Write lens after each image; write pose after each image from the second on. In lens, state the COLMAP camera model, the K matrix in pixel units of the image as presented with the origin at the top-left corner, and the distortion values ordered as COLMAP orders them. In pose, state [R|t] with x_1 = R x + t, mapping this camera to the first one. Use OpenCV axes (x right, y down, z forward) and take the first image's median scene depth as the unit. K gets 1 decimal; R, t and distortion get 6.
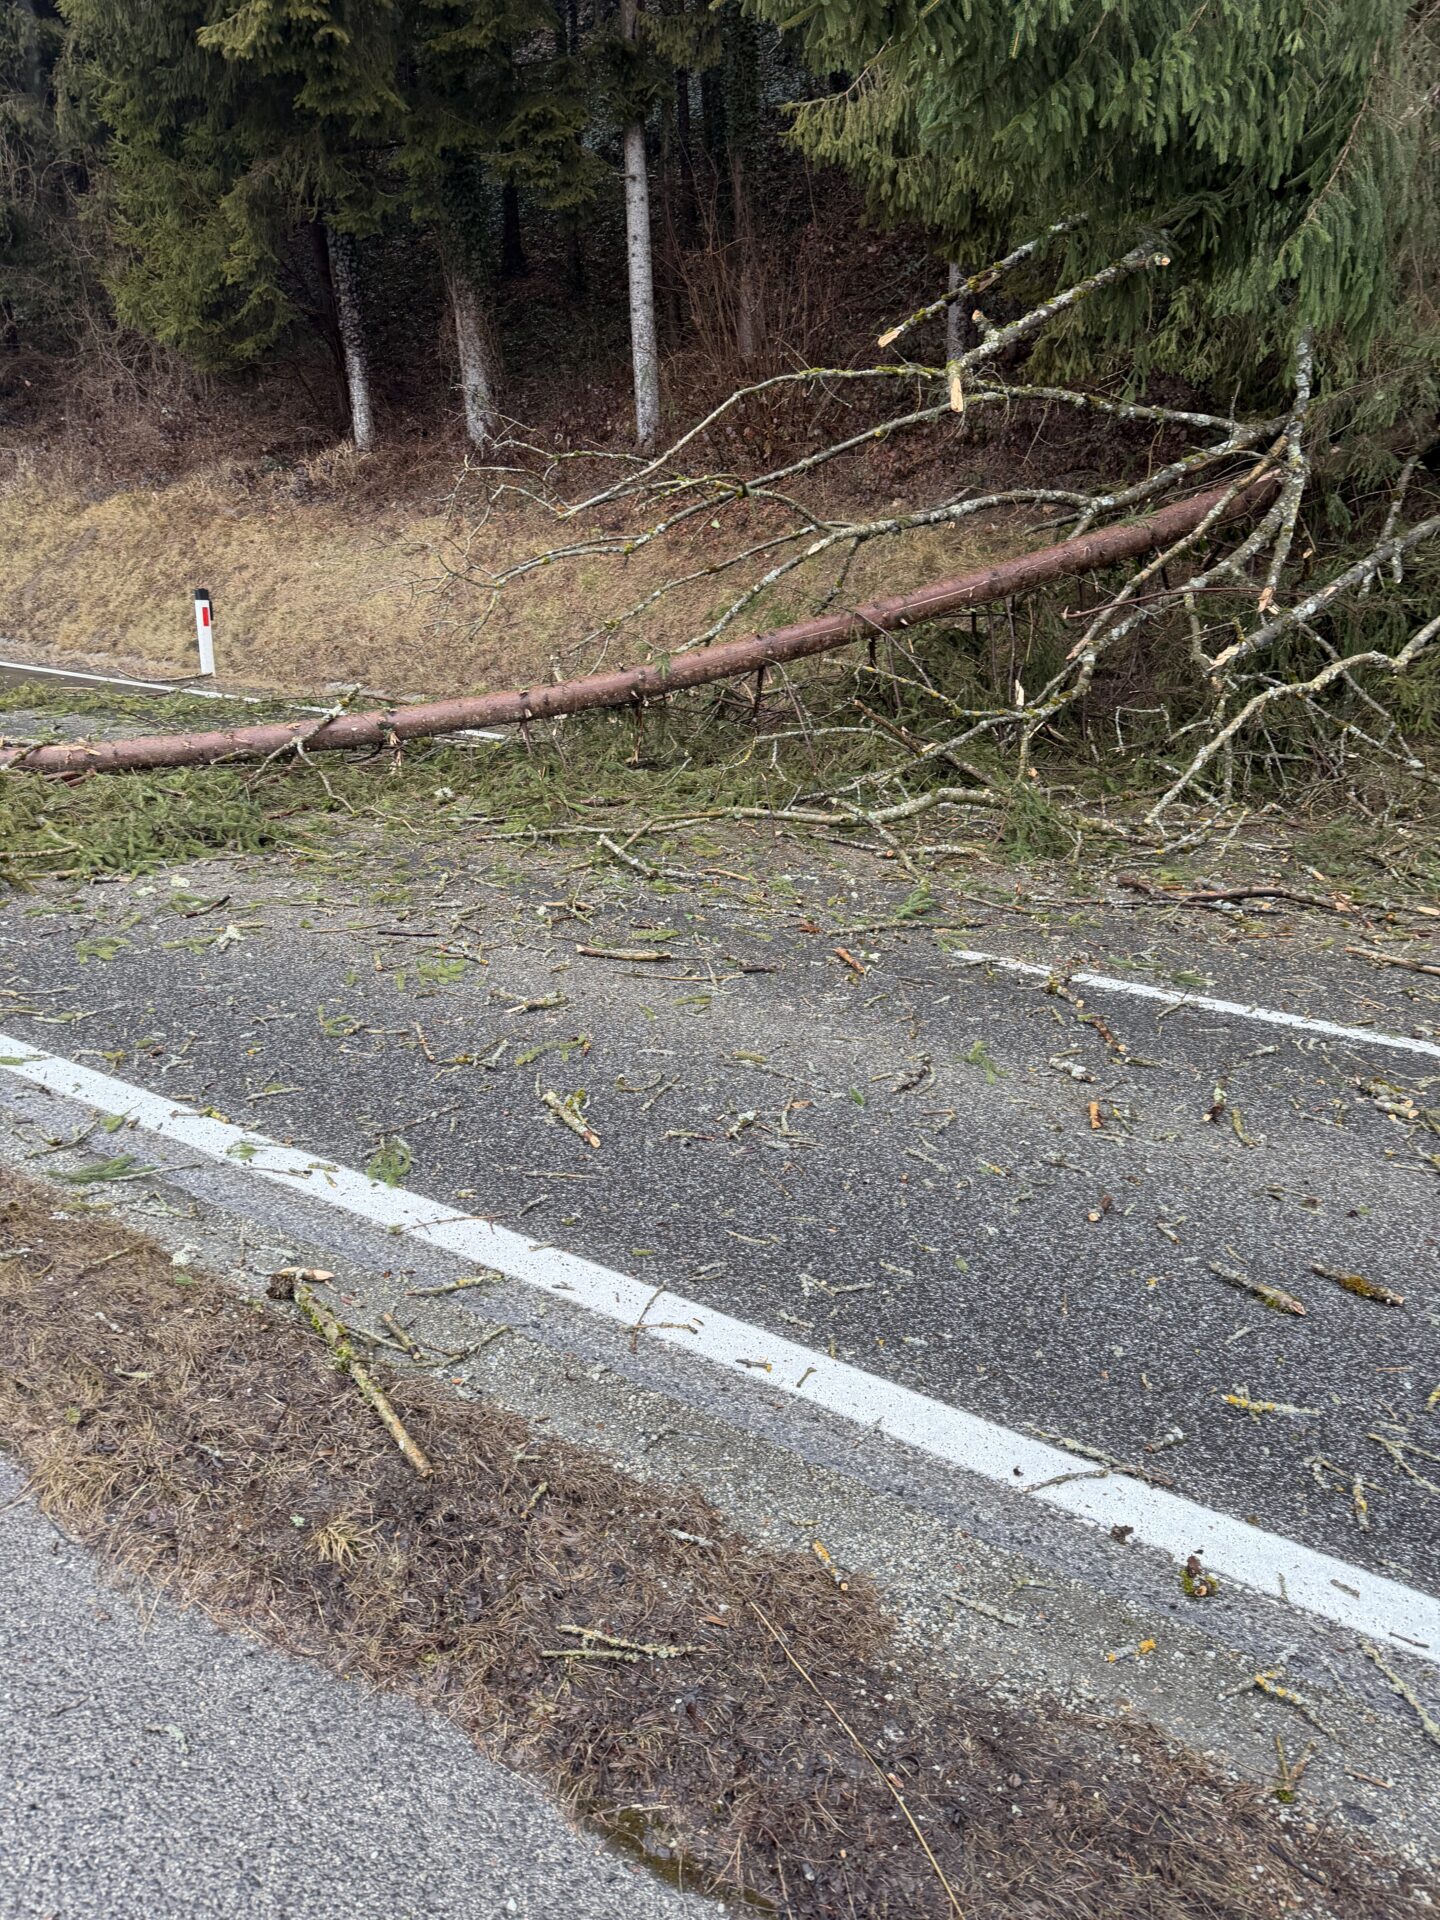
lens RADIAL K [[1433.2, 0, 714.4], [0, 1433.2, 979.2], [0, 0, 1]] dist [0.040218, -0.062316]
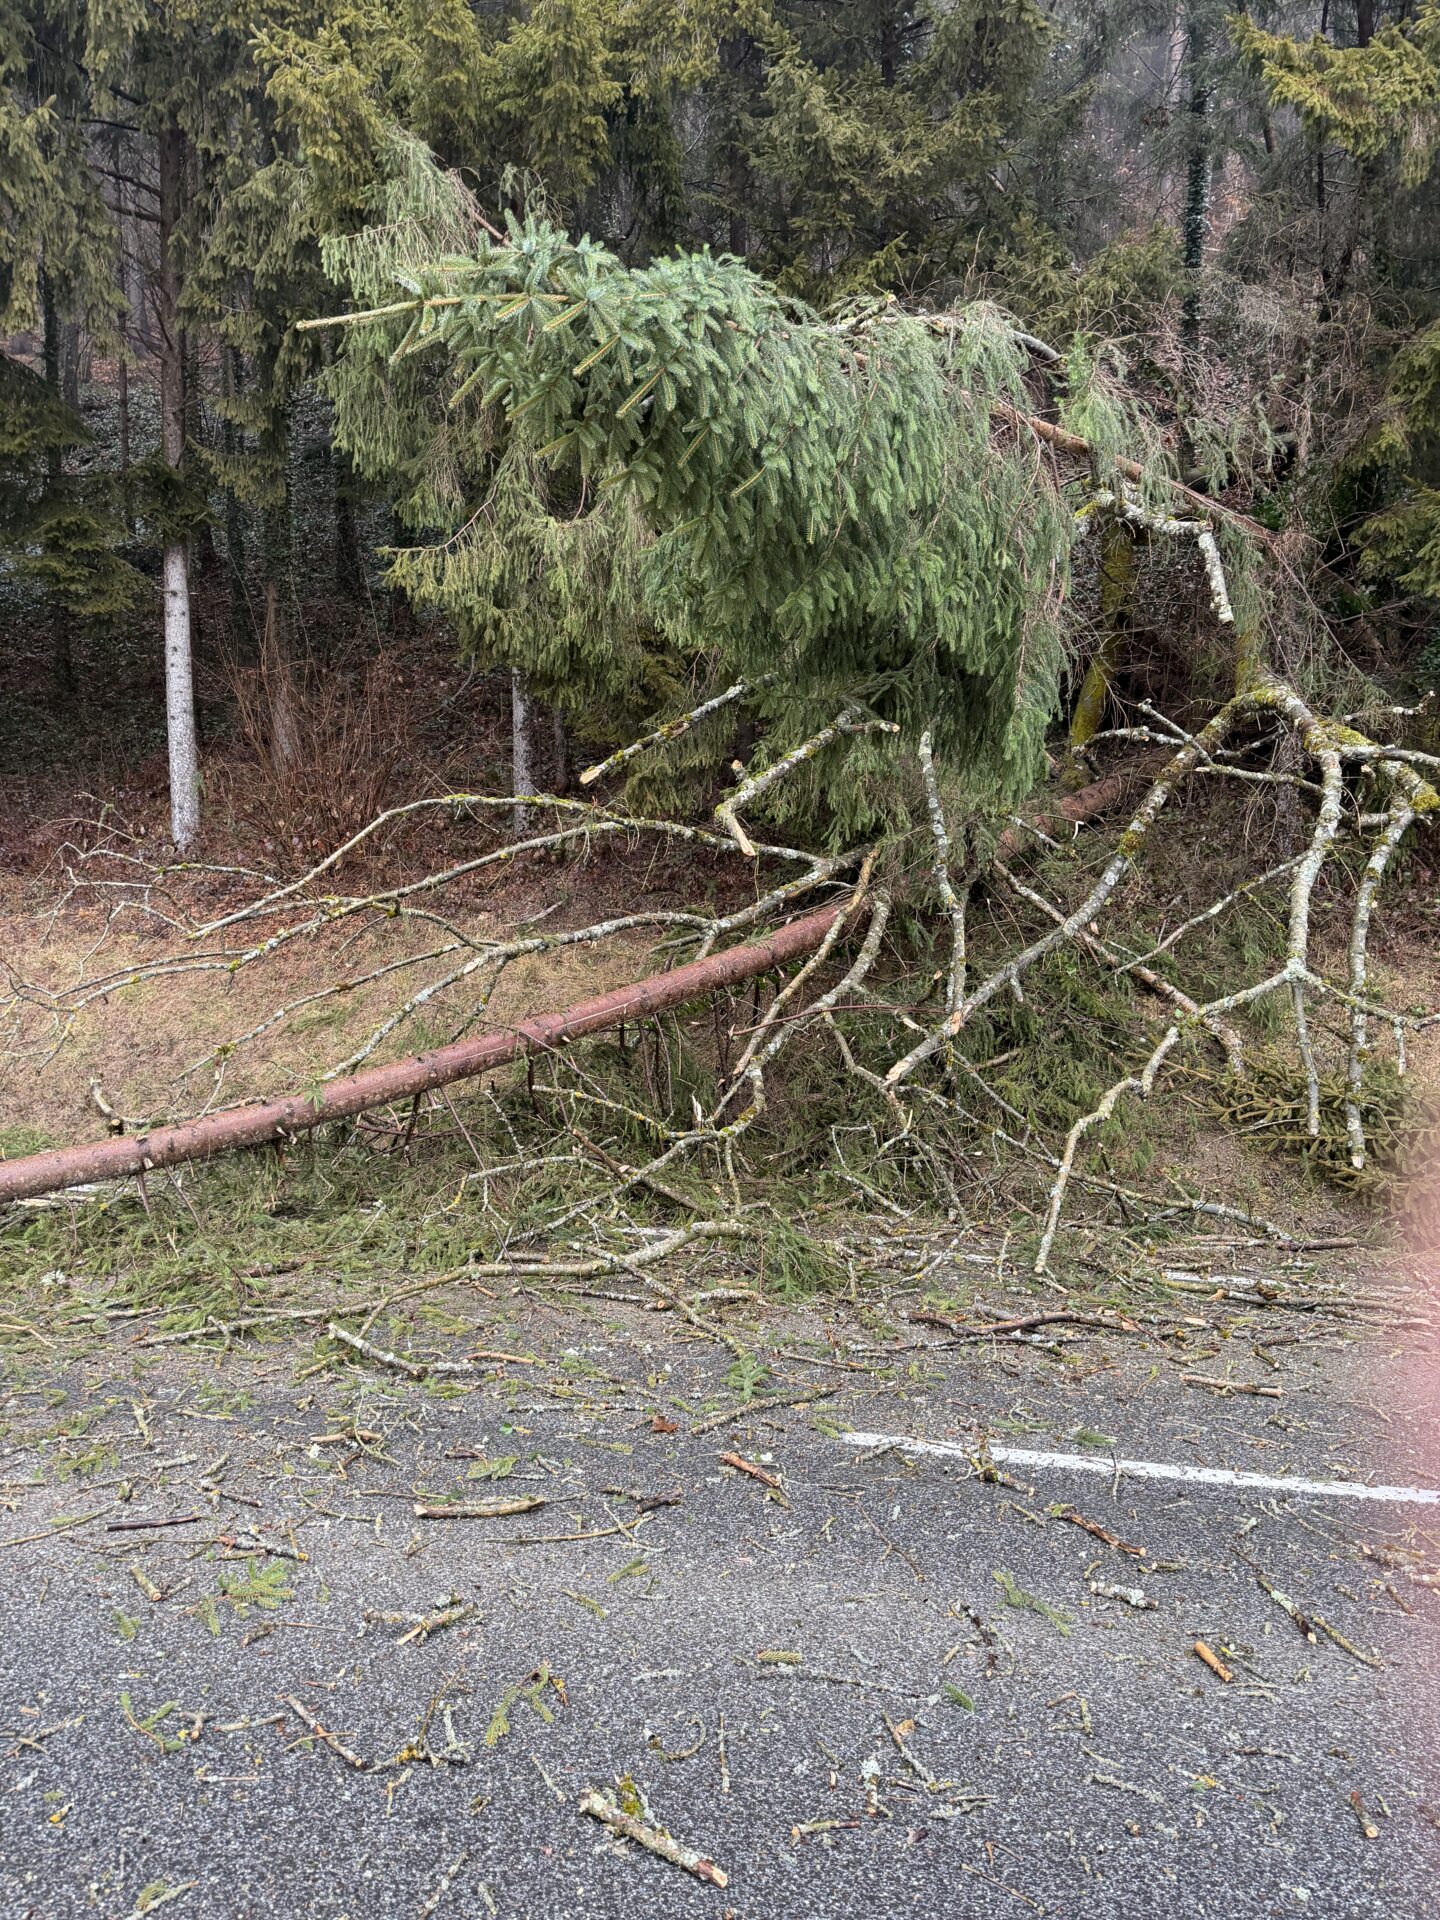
lens RADIAL K [[1359.1, 0, 718.9], [0, 1359.1, 952.8], [0, 0, 1]] dist [0.042403, -0.046714]
pose [[0.903128, 0.000533, 0.429372, -0.166897], [0.115724, 0.962693, -0.244603, -0.069623], [-0.413484, 0.270596, 0.869373, 0.144939]]
